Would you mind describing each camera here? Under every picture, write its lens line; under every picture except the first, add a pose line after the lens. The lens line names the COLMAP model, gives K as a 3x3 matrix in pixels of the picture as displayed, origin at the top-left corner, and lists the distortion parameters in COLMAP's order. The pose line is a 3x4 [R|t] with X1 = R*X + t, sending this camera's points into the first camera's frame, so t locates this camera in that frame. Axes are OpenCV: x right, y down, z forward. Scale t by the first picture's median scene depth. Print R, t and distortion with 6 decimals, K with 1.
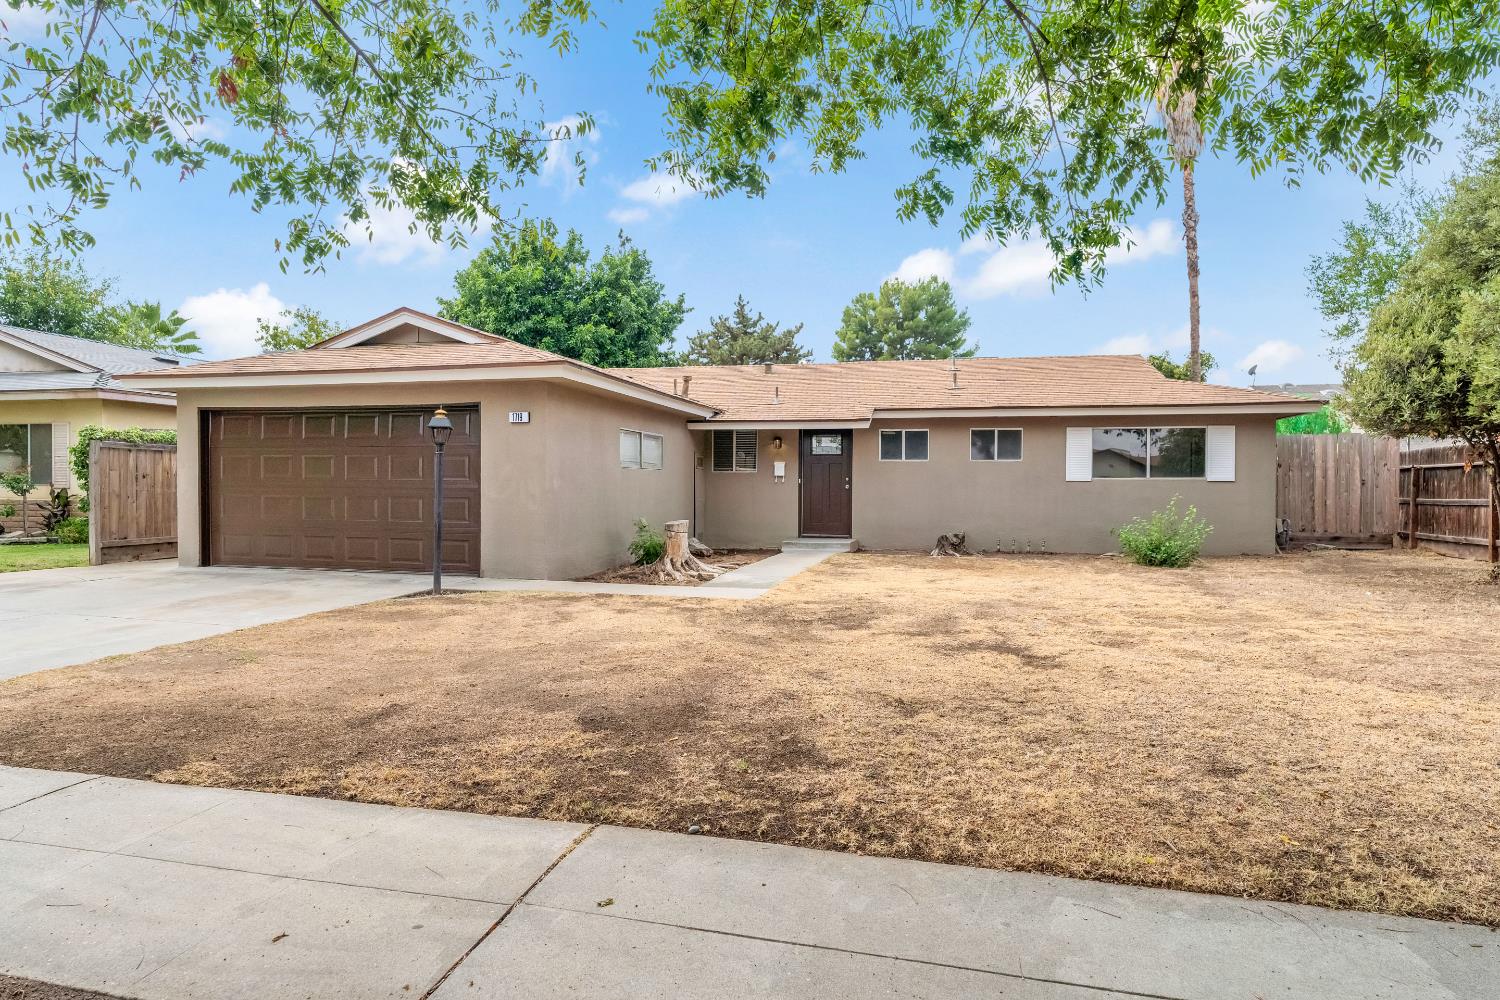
lens RADIAL K [[857.8, 0, 747.2], [0, 857.8, 509.7], [0, 0, 1]] dist [-0.004433, -0.000813]
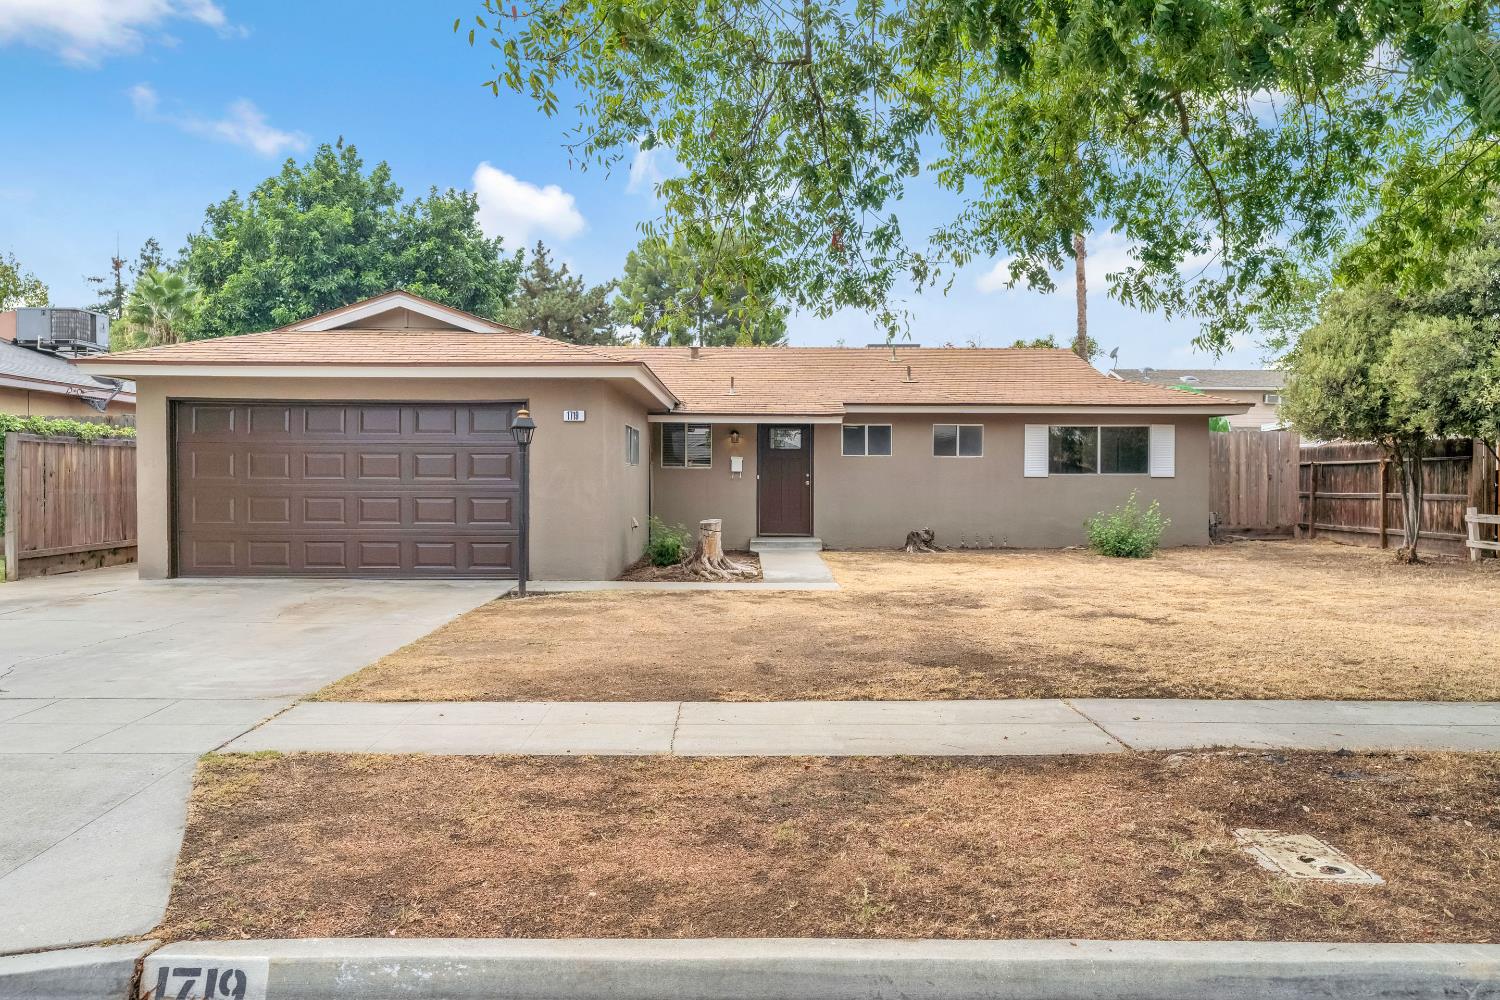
lens RADIAL K [[1108.9, 0, 750.0], [0, 1108.9, 494.7], [0, 0, 1]] dist [0.010726, 0.006333]
pose [[0.969117, -0.005855, 0.246532, -0.264090], [0.008585, 0.999913, -0.010000, -0.002001], [-0.246452, 0.011807, 0.969083, -0.192725]]
